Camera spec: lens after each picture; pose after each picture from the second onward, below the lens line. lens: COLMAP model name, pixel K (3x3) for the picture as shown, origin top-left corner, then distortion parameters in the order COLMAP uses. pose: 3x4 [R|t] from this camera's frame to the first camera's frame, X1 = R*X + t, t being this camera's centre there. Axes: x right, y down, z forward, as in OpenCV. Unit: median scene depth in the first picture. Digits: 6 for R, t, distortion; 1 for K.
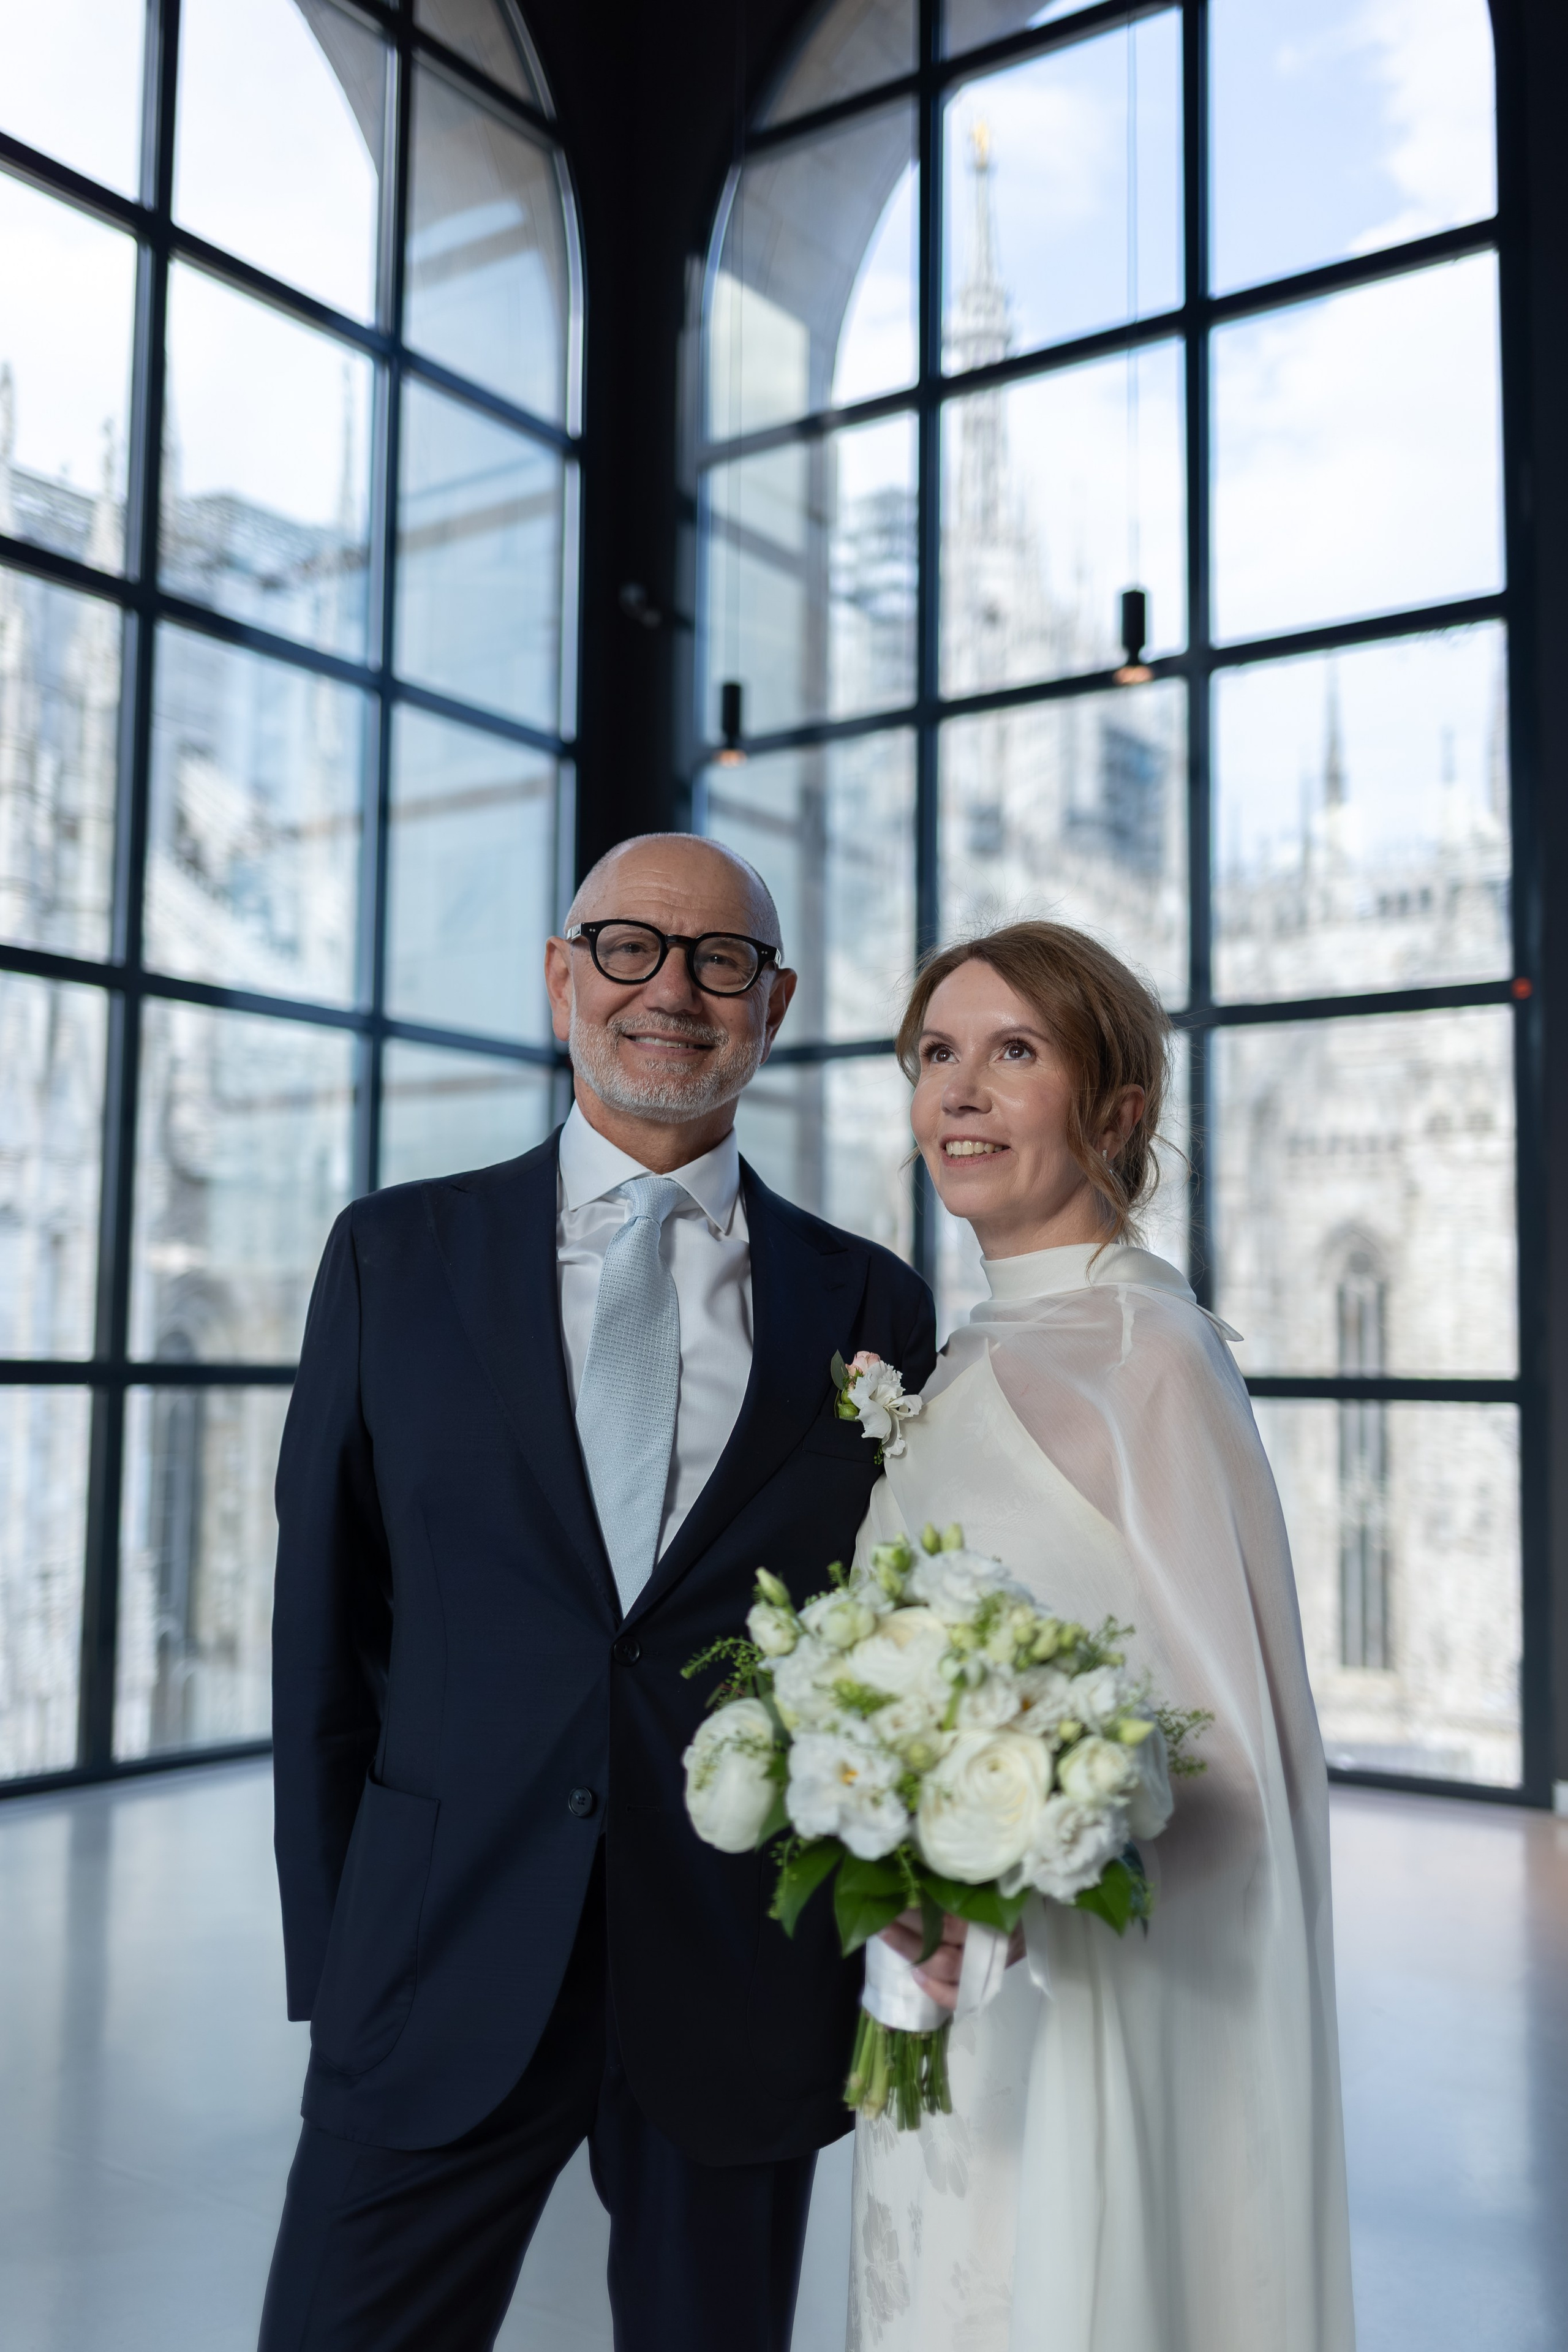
lens RADIAL K [[2246.7, 0, 784.0], [0, 2246.7, 1176.0], [0, 0, 1]] dist [0.006192, -0.009352]
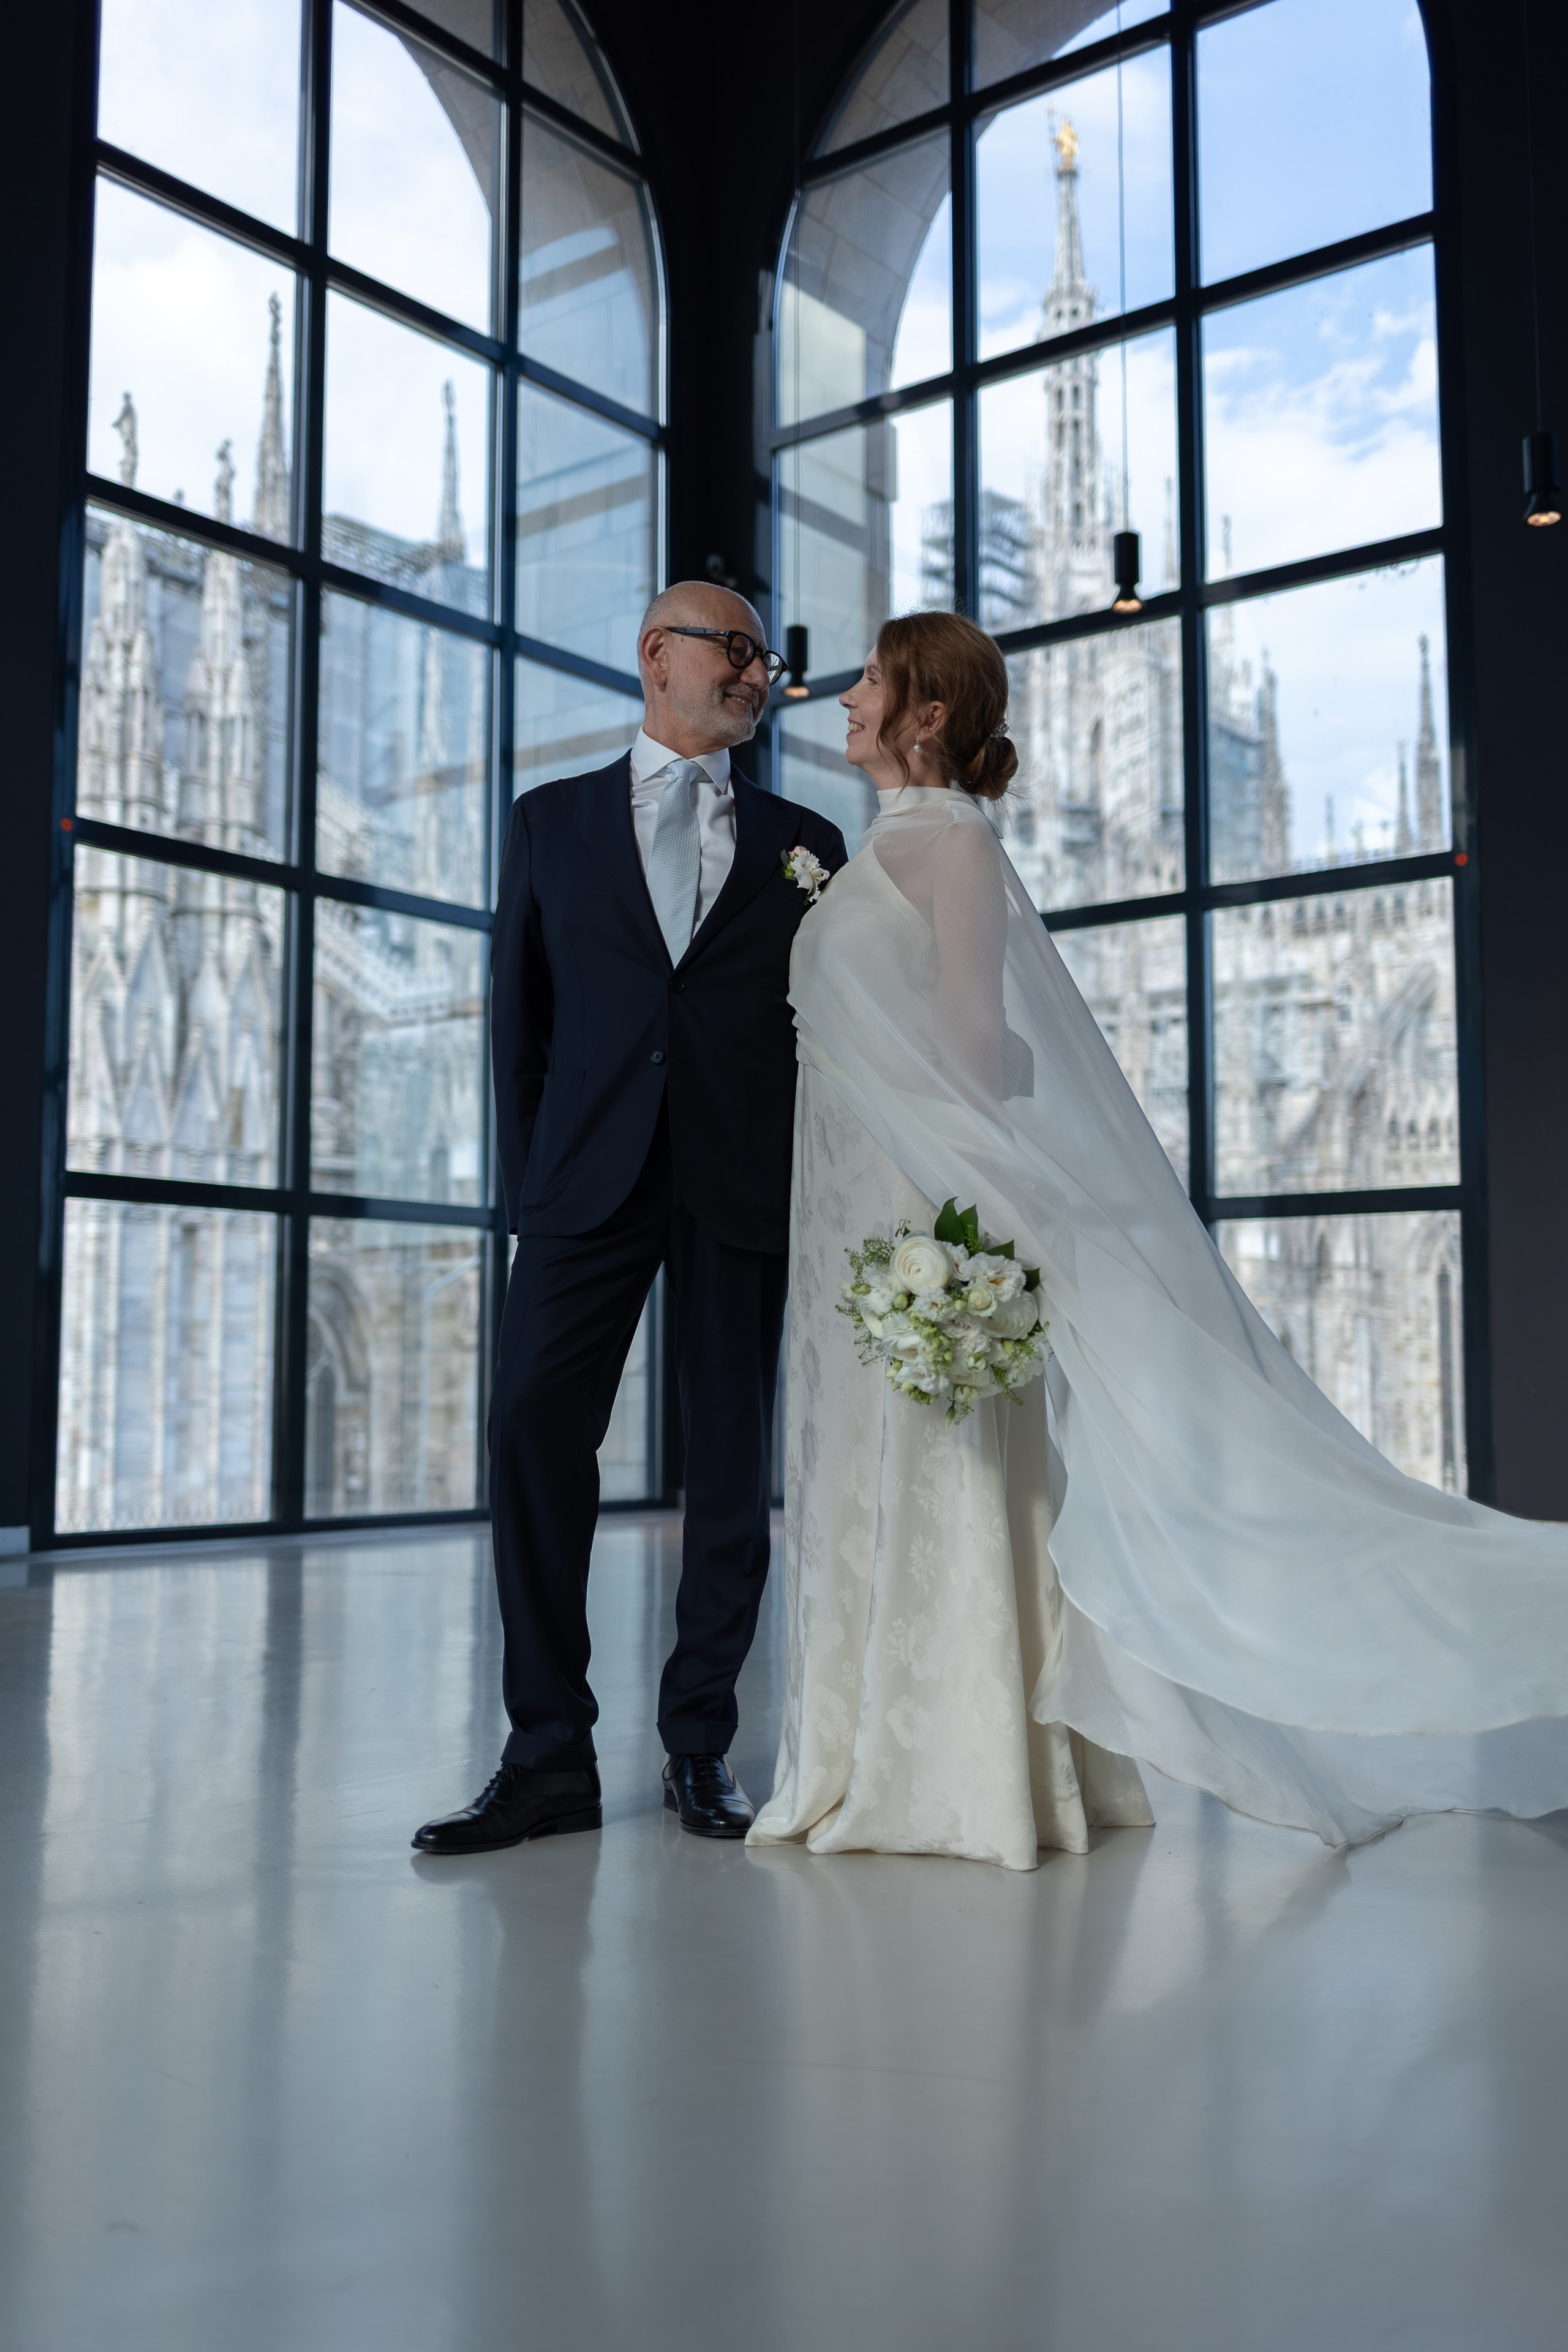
lens RADIAL K [[2246.7, 0, 784.0], [0, 2246.7, 1176.0], [0, 0, 1]] dist [0.006192, -0.009352]
pose [[0.998724, -0.015243, -0.048154, 0.019274], [0.015025, 0.999875, -0.004889, 0.064012], [0.048222, 0.004159, 0.998828, -0.154457]]
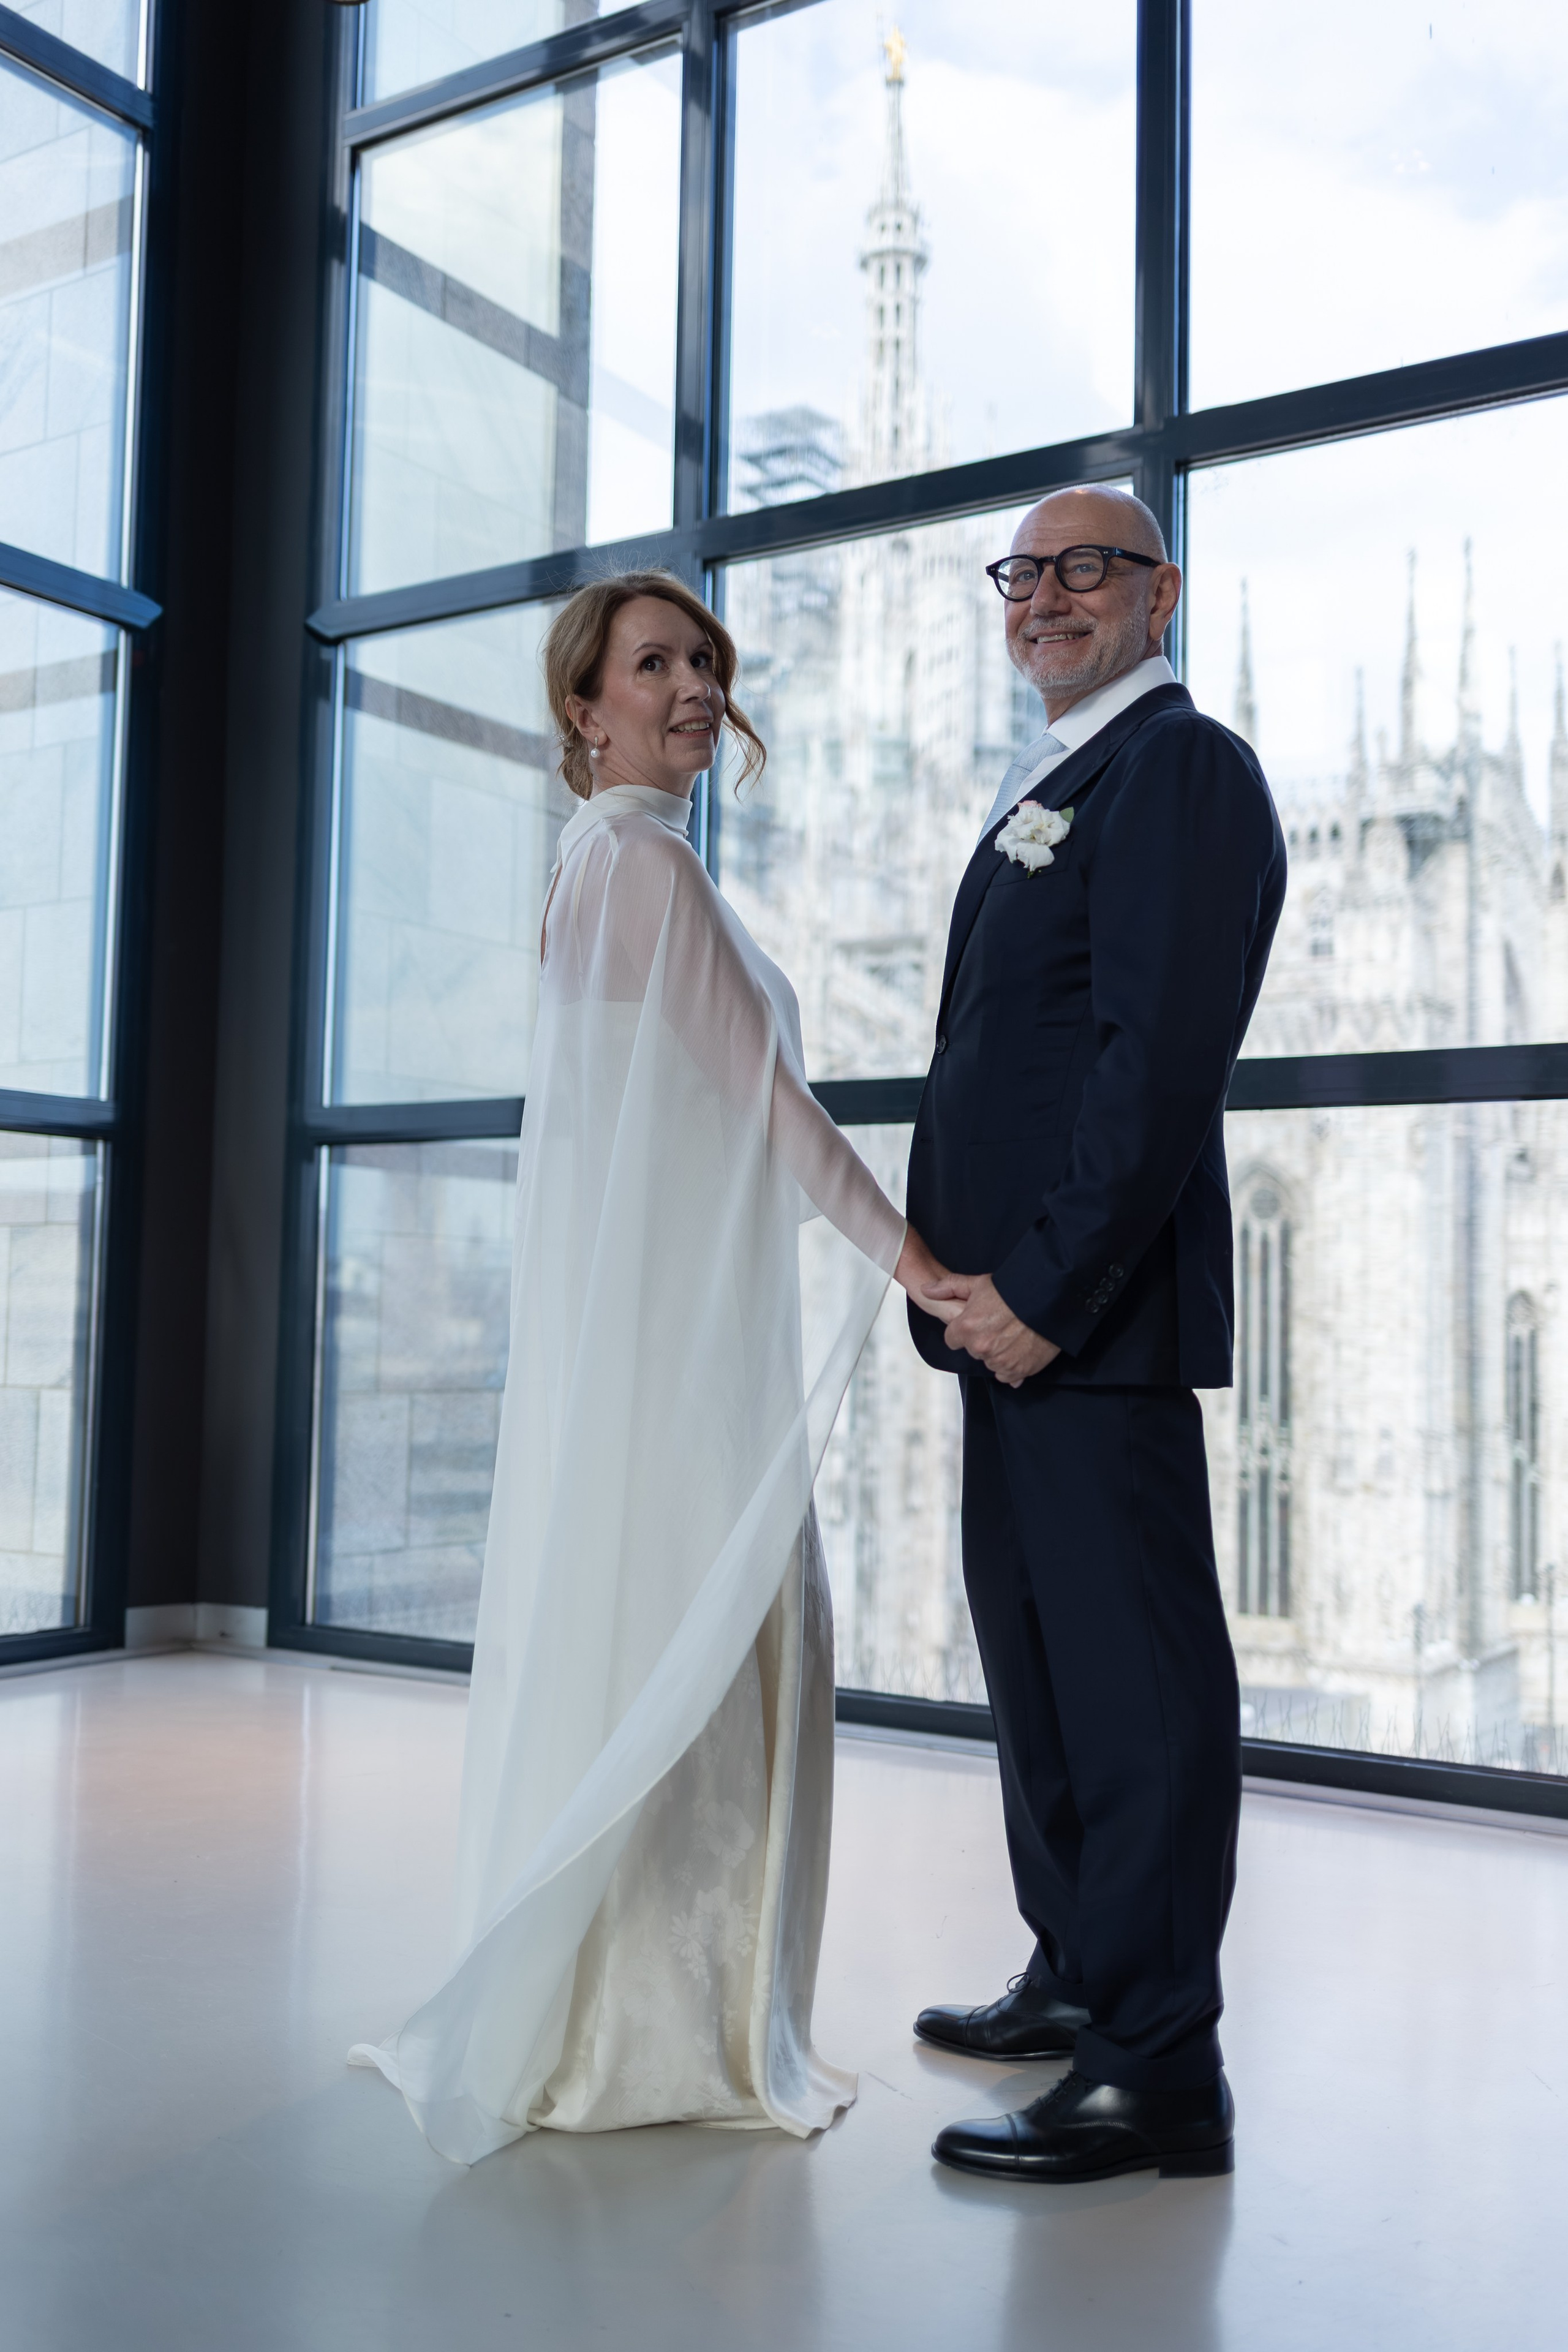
lens RADIAL K [[2209.4, 0, 784.0], [0, 2209.4, 1176.0], [0, 0, 1]] dist [-0.001656, 0.001753]
pose [[0.999204, 0.007629, 0.039145, 0.060923], [-0.008955, 0.999388, 0.033823, -0.053852], [-0.038863, -0.034147, 0.998661, 0.372016]]
